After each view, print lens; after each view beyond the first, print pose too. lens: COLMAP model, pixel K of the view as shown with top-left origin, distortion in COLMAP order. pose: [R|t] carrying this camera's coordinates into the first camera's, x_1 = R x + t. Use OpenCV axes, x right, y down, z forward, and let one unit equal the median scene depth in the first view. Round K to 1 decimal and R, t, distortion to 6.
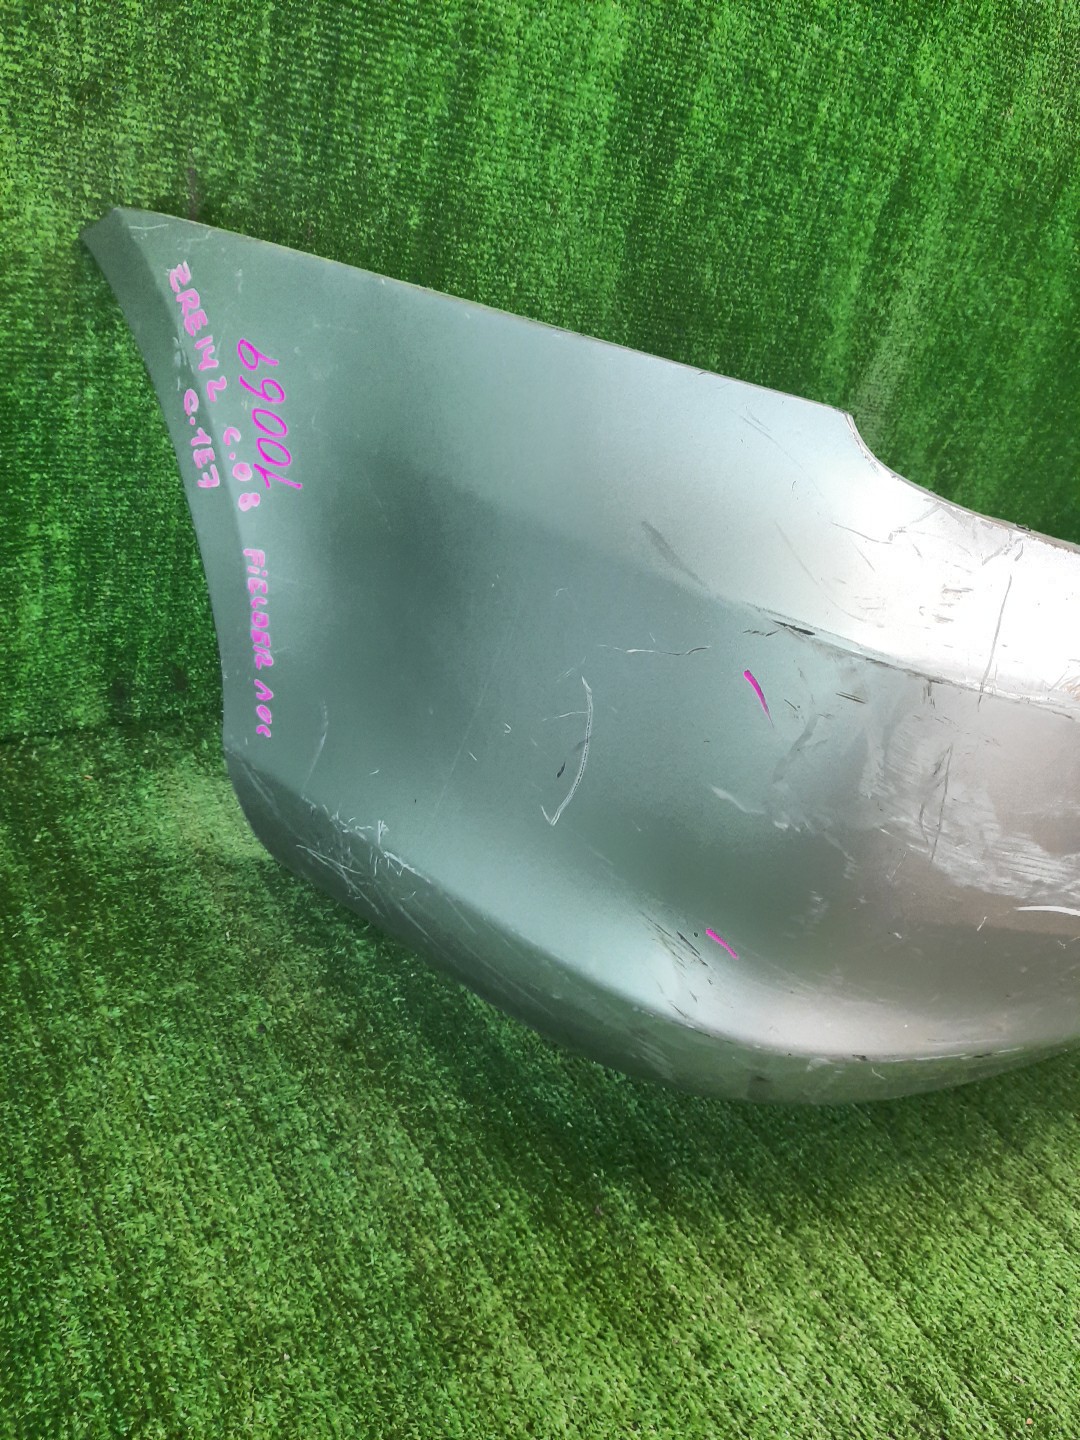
lens RADIAL K [[1032.4, 0, 540.0], [0, 1032.4, 720.0], [0, 0, 1]] dist [-0.038946, 0.044539]
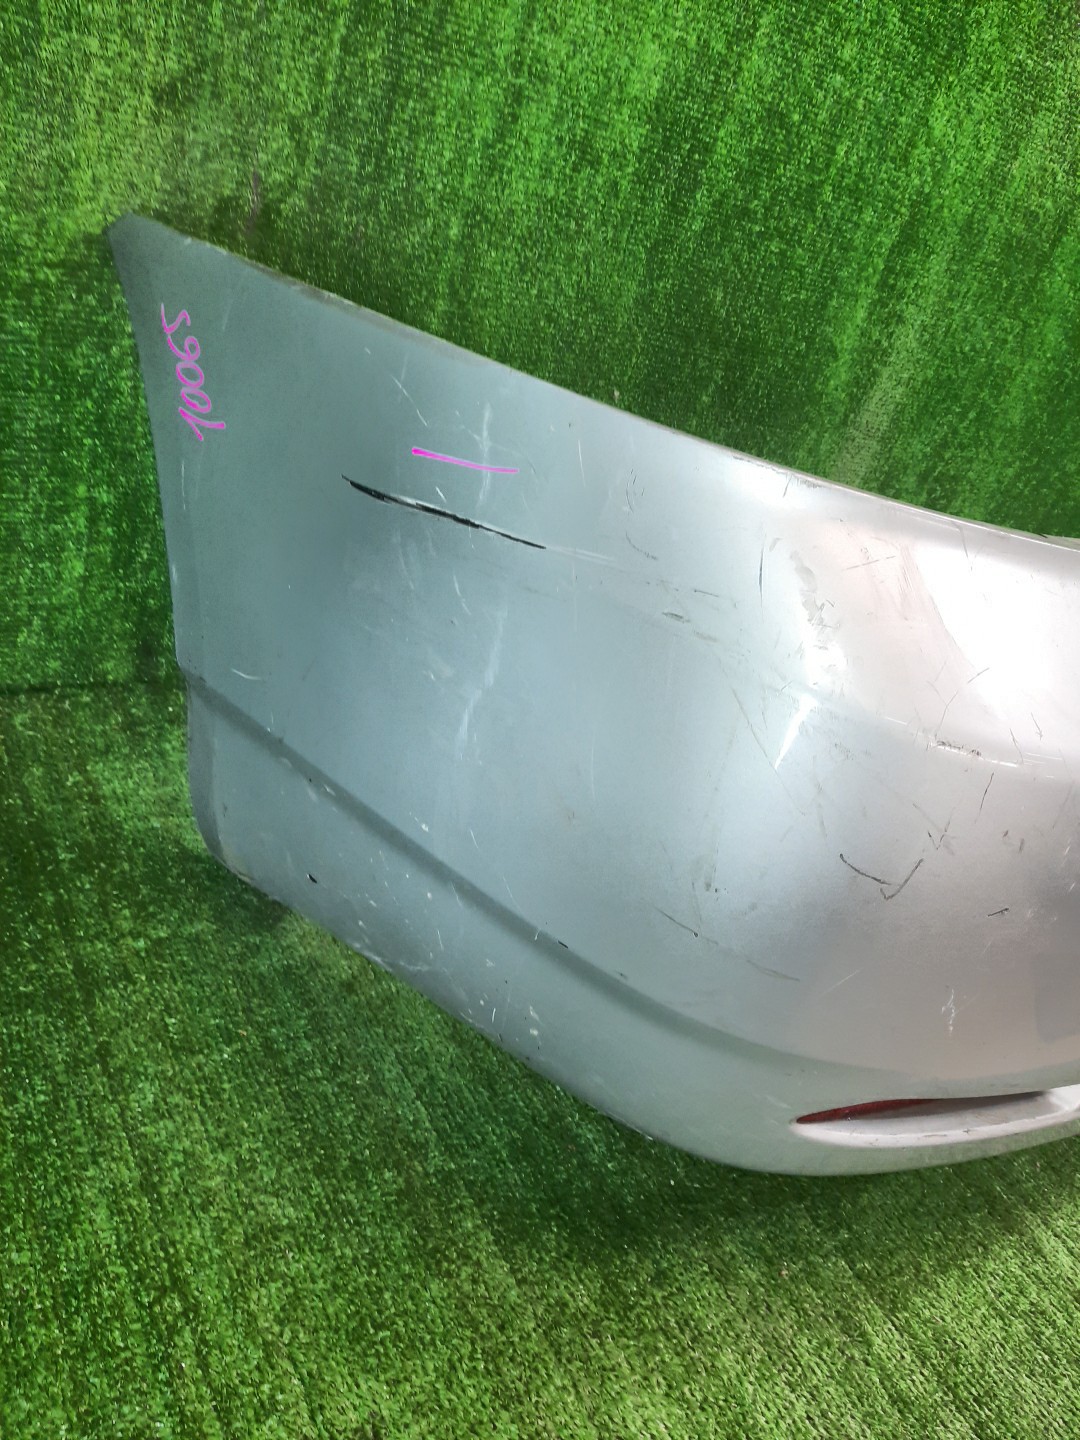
lens RADIAL K [[1032.4, 0, 540.0], [0, 1032.4, 720.0], [0, 0, 1]] dist [-0.038946, 0.044539]
pose [[0.997568, 0.066695, 0.020252, -0.030264], [-0.066760, 0.997766, 0.002525, 0.018026], [-0.020038, -0.003871, 0.999792, -0.103606]]
